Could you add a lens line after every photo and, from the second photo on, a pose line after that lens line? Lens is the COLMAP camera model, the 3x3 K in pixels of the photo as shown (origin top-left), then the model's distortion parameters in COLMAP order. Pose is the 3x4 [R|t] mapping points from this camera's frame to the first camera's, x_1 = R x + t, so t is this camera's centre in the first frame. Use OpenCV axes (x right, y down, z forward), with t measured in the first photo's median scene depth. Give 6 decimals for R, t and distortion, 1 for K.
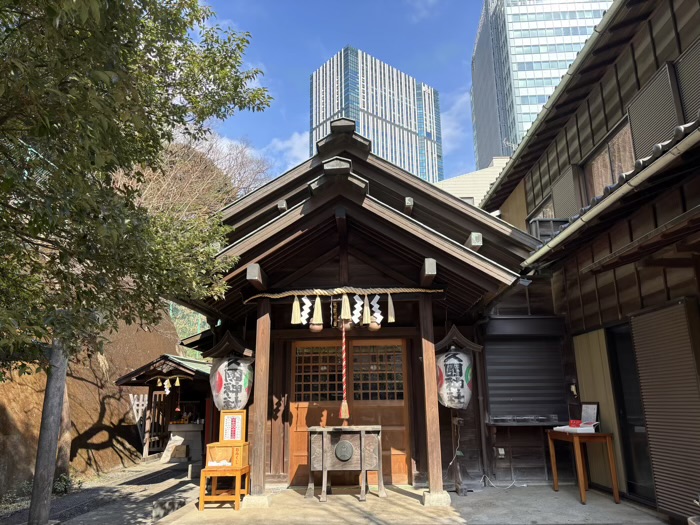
lens RADIAL K [[530.6, 0, 352.5], [0, 530.6, 263.3], [0, 0, 1]] dist [-0.002595, -0.002781]
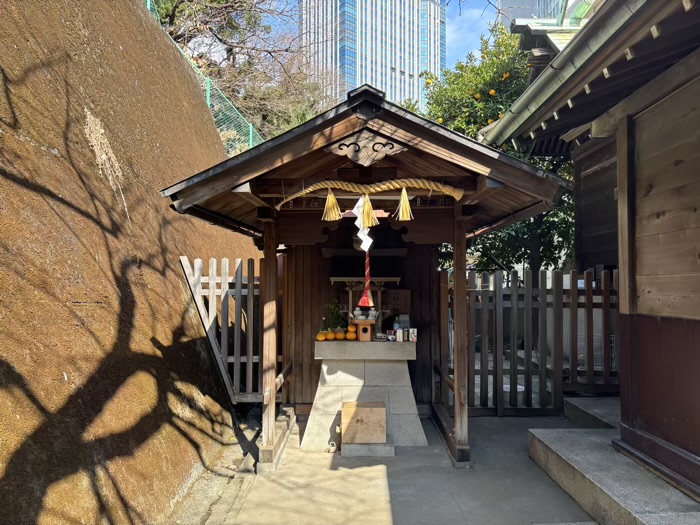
lens RADIAL K [[530.6, 0, 346.8], [0, 530.6, 264.2], [0, 0, 1]] dist [-0.002595, -0.002781]
pose [[0.999836, 0.004620, 0.017490, -0.349244], [-0.008299, 0.976232, 0.216571, 0.187739], [-0.016074, -0.216681, 0.976110, 0.705425]]
